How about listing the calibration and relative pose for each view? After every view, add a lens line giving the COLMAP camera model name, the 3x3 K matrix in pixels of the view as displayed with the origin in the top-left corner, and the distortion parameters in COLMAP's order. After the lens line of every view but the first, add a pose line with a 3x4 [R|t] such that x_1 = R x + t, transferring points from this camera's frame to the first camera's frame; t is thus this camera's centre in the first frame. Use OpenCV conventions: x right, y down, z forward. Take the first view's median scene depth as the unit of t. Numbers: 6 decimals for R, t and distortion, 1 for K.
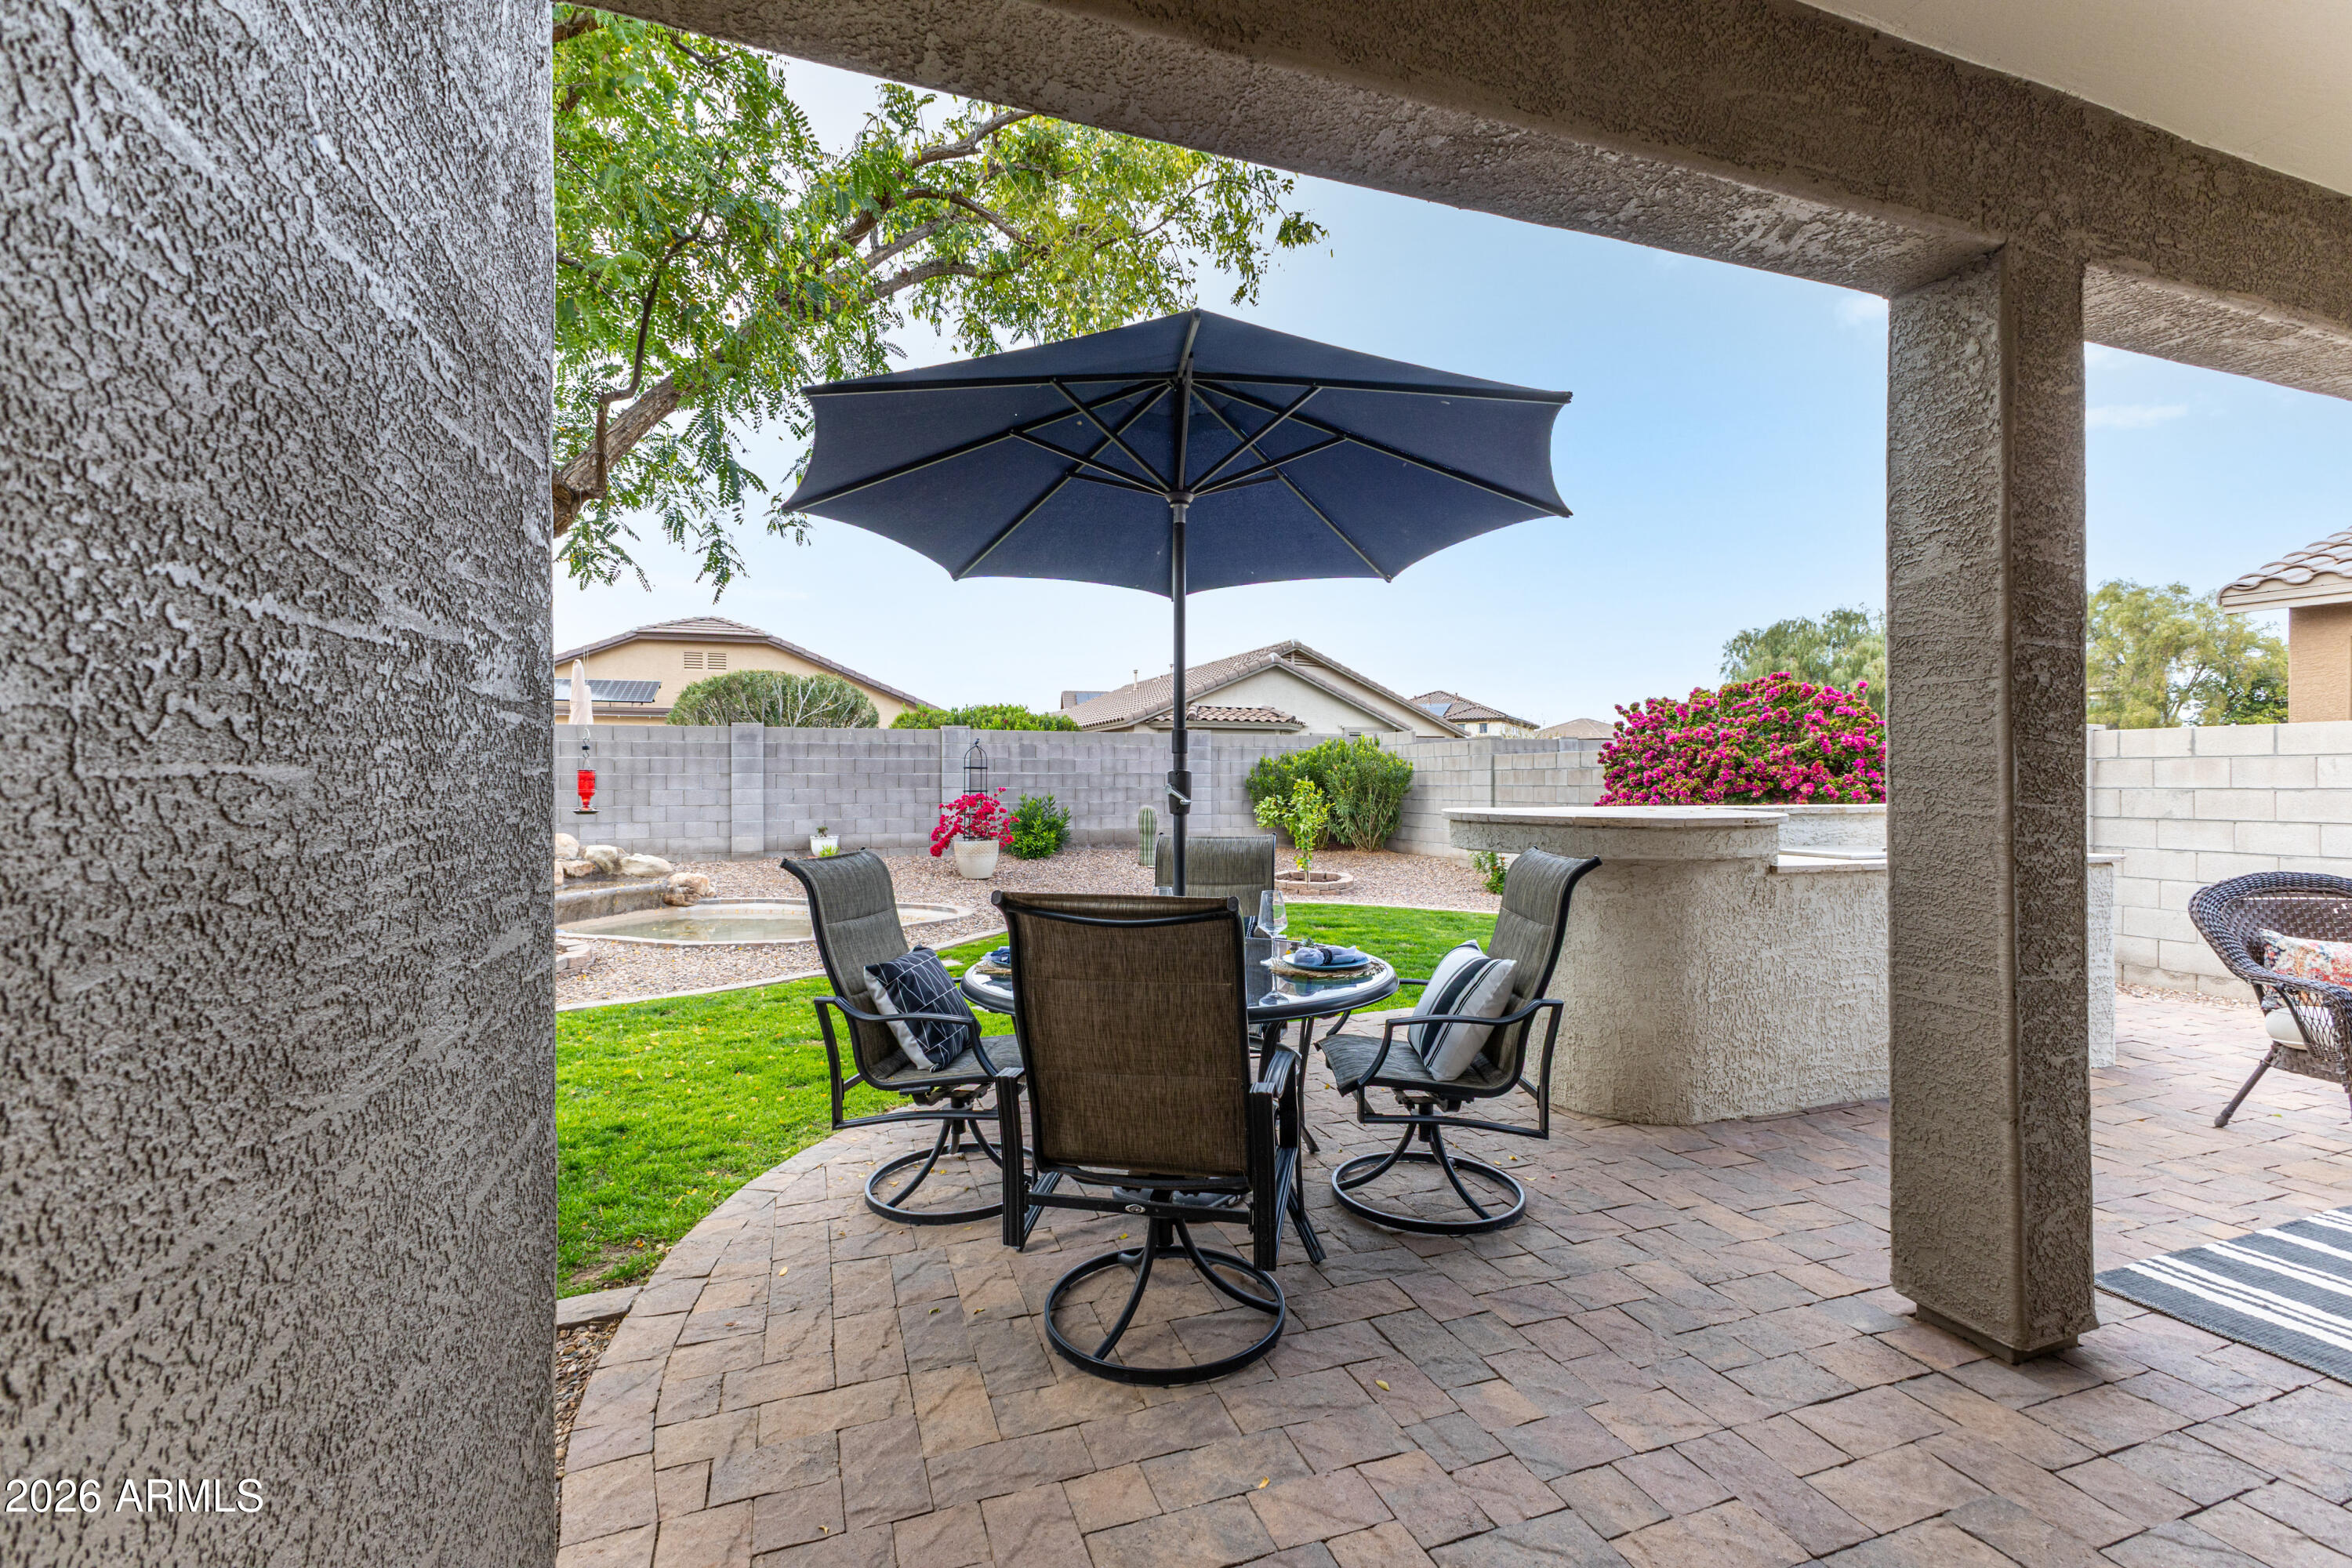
lens RADIAL K [[1011.8, 0, 1179.9], [0, 1011.8, 785.0], [0, 0, 1]] dist [0.014972, -0.004168]
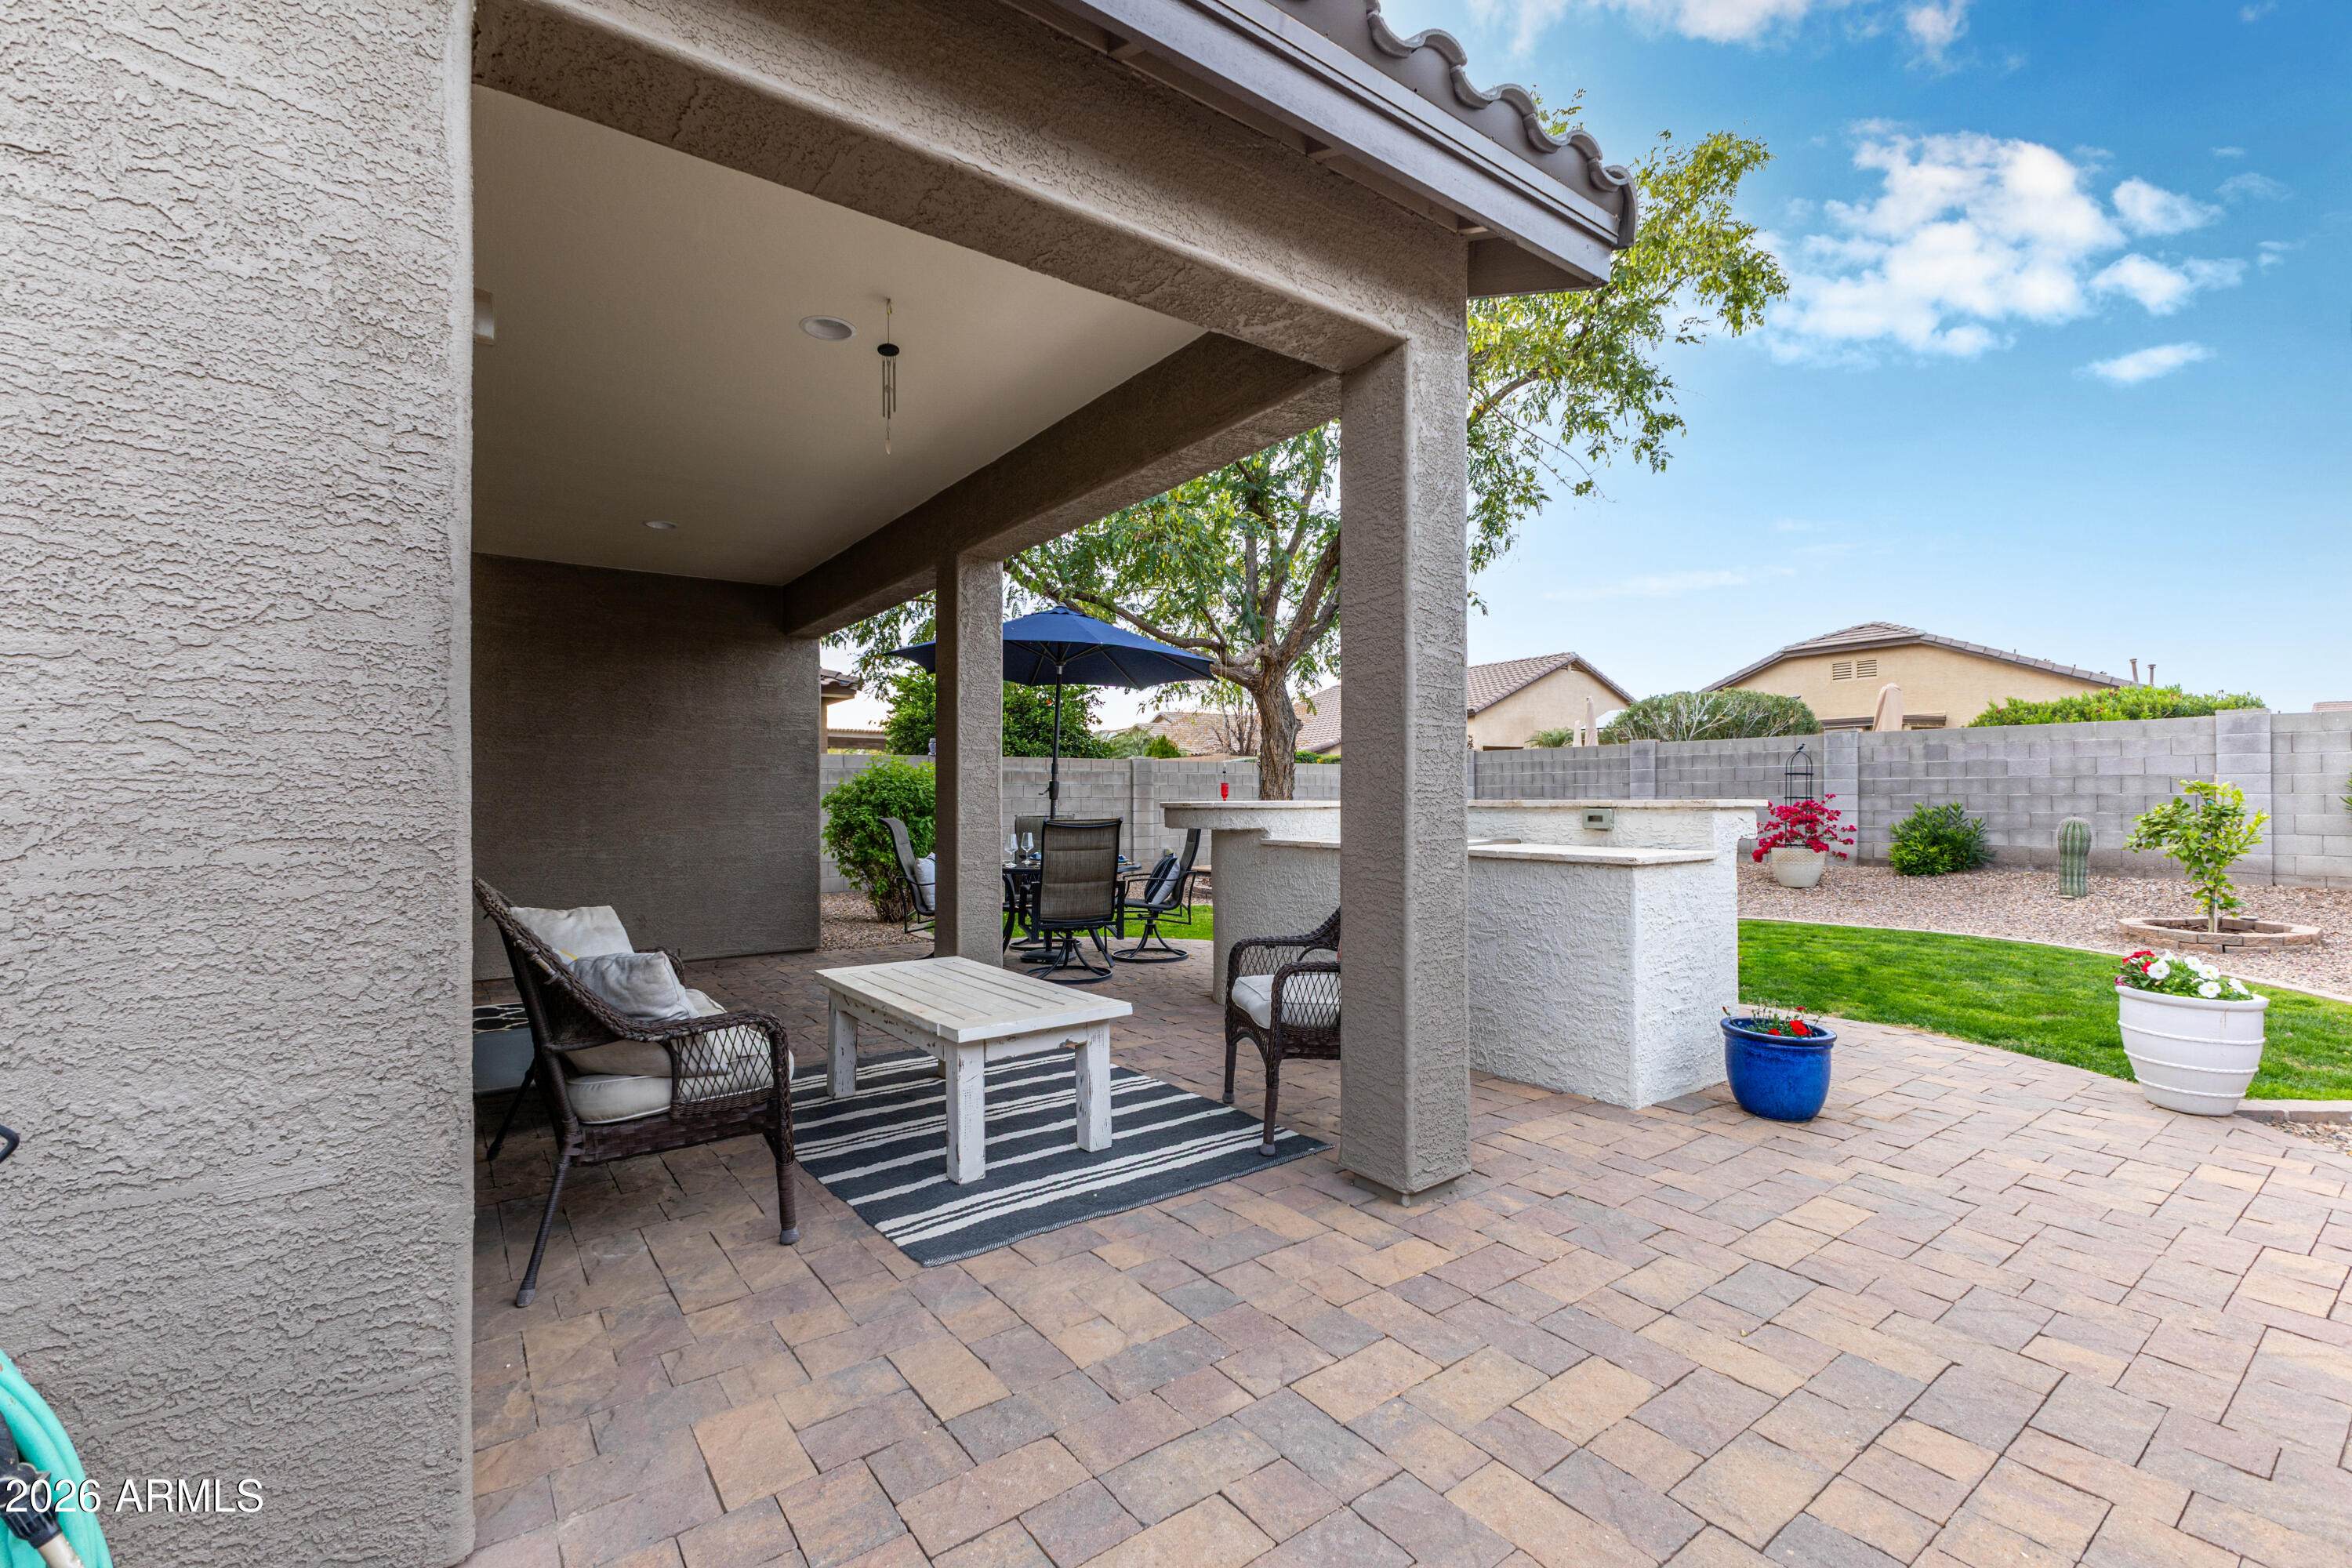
lens RADIAL K [[1011.8, 0, 1178.1], [0, 1011.8, 782.6], [0, 0, 1]] dist [0.014972, -0.004168]
pose [[0.292541, -0.014830, -0.956138, 0.538126], [0.000051, 0.999880, -0.015493, 0.006422], [0.956253, 0.004484, 0.292507, 0.137773]]
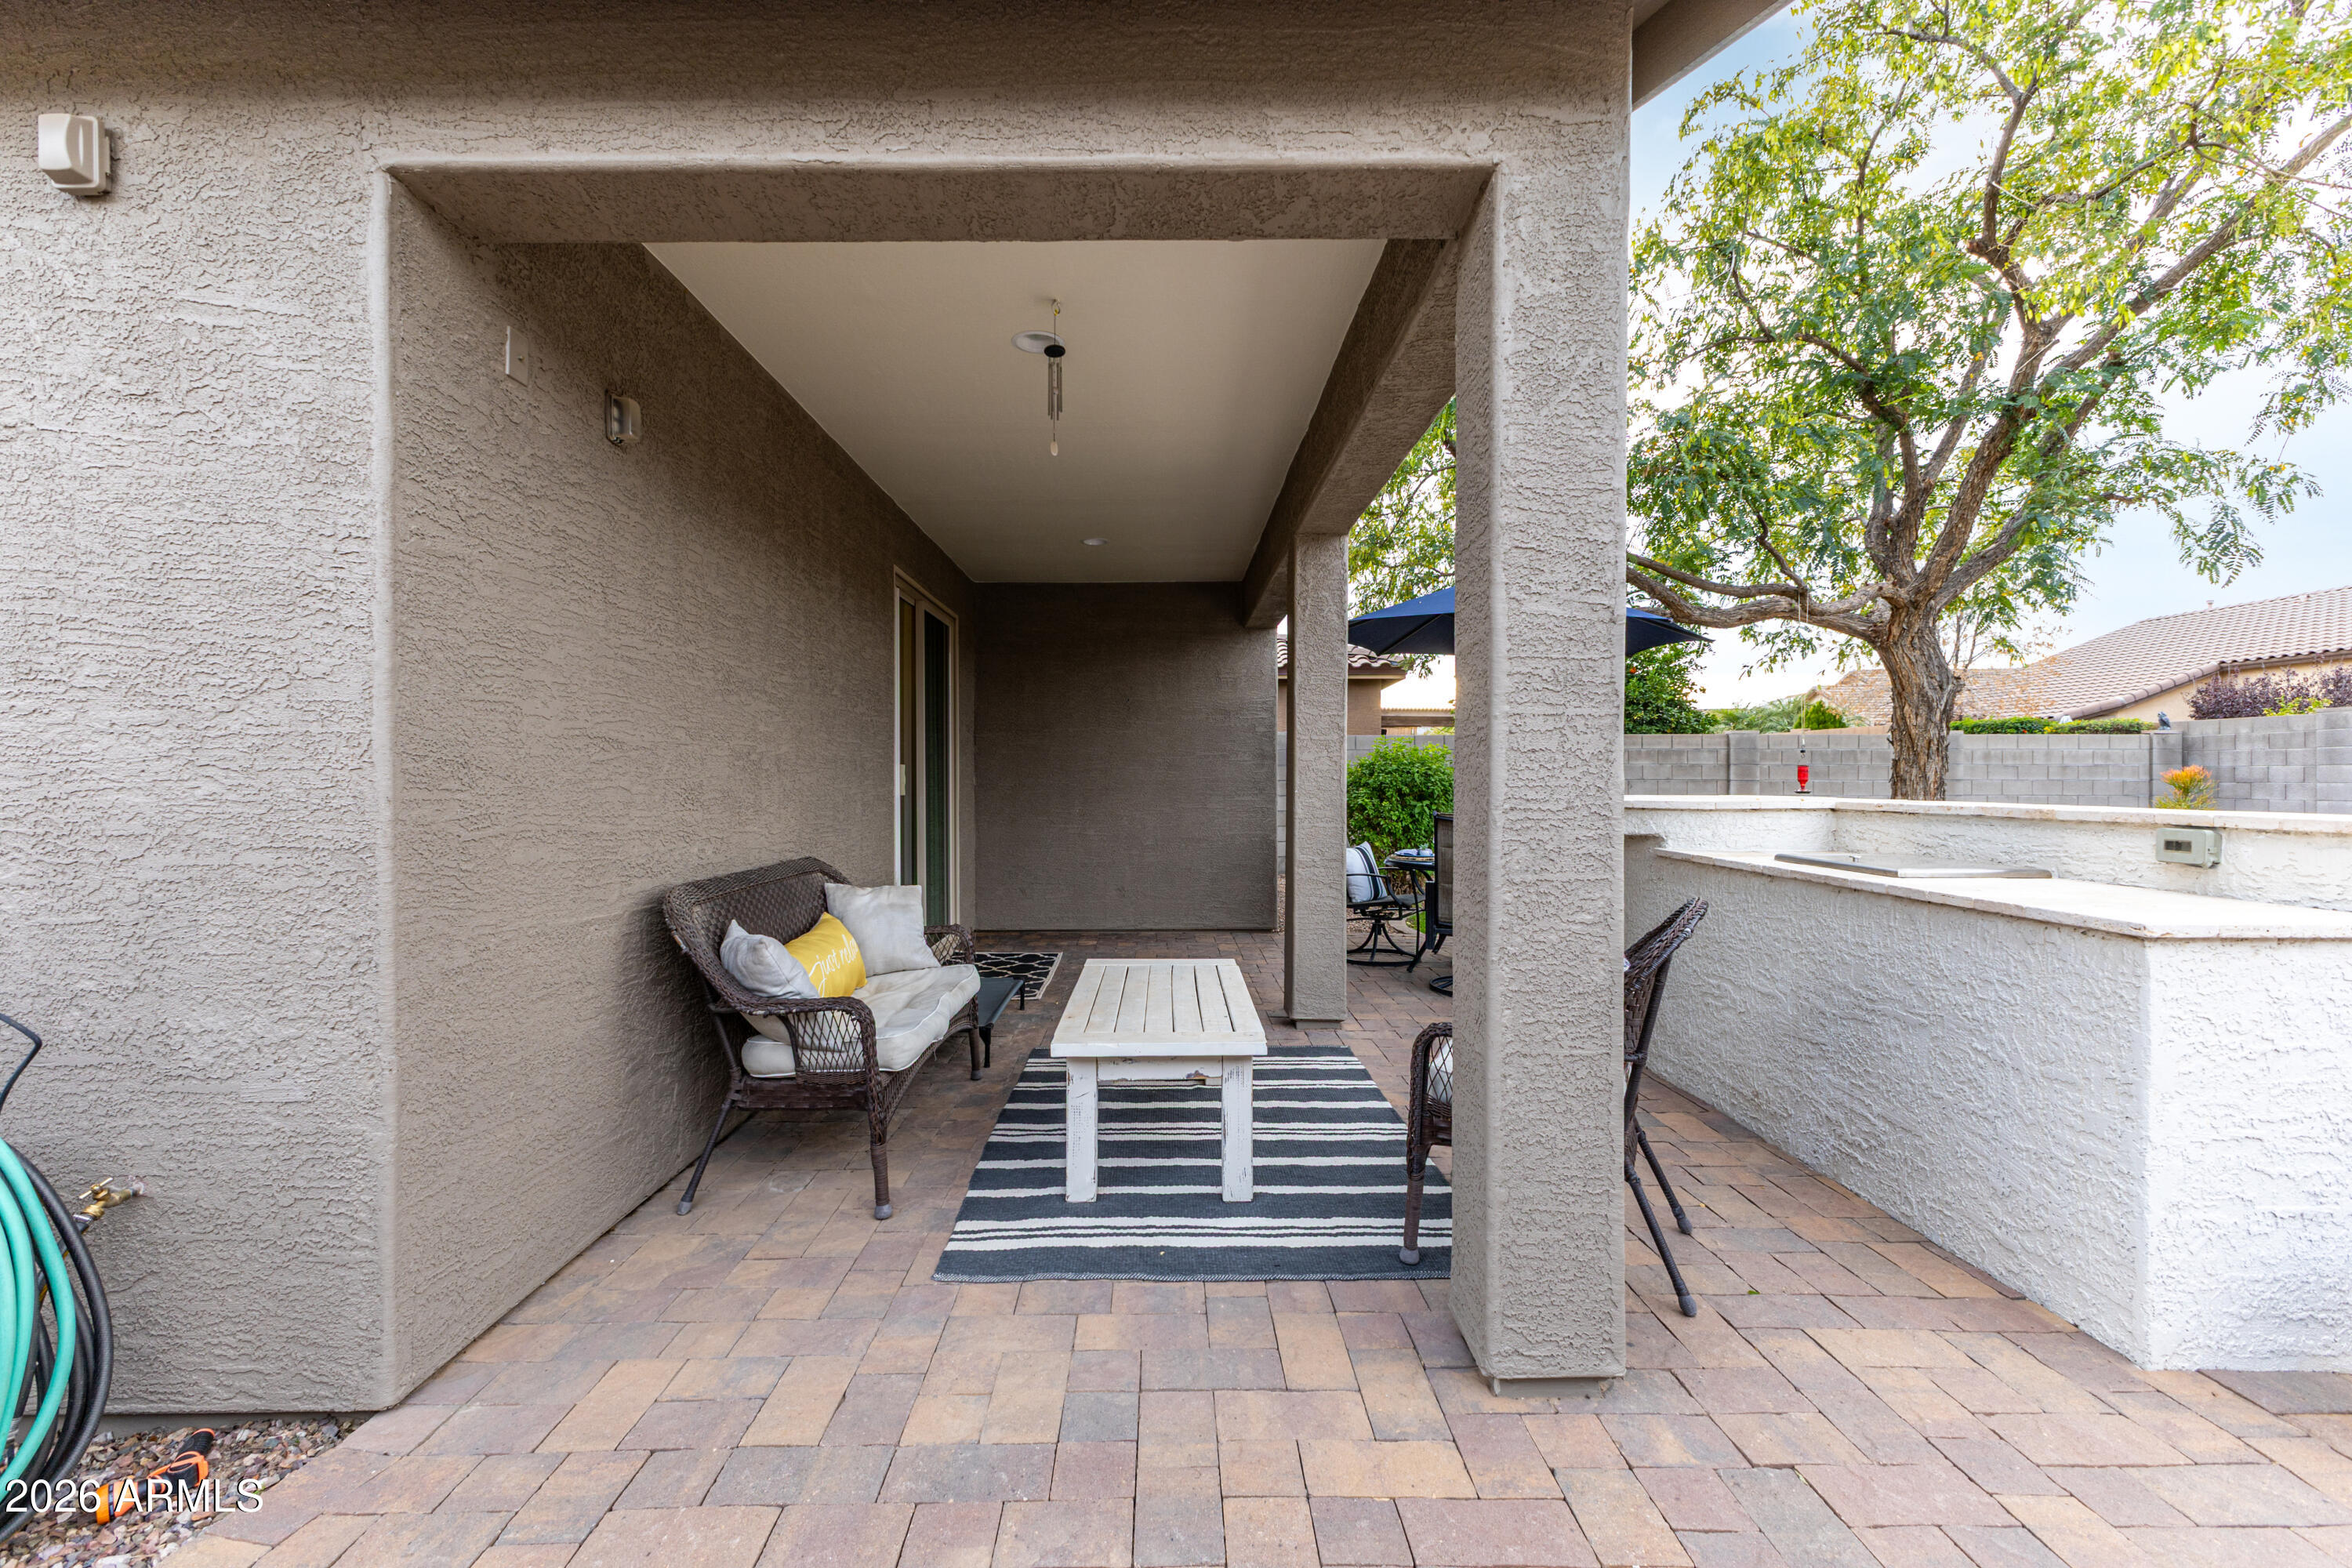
lens RADIAL K [[1011.8, 0, 1170.9], [0, 1011.8, 772.8], [0, 0, 1]] dist [0.014972, -0.004168]
pose [[-0.325572, -0.000340, -0.945517, 0.508337], [-0.003088, 0.999995, 0.000703, -0.000206], [0.945512, 0.003148, -0.325571, 0.243846]]
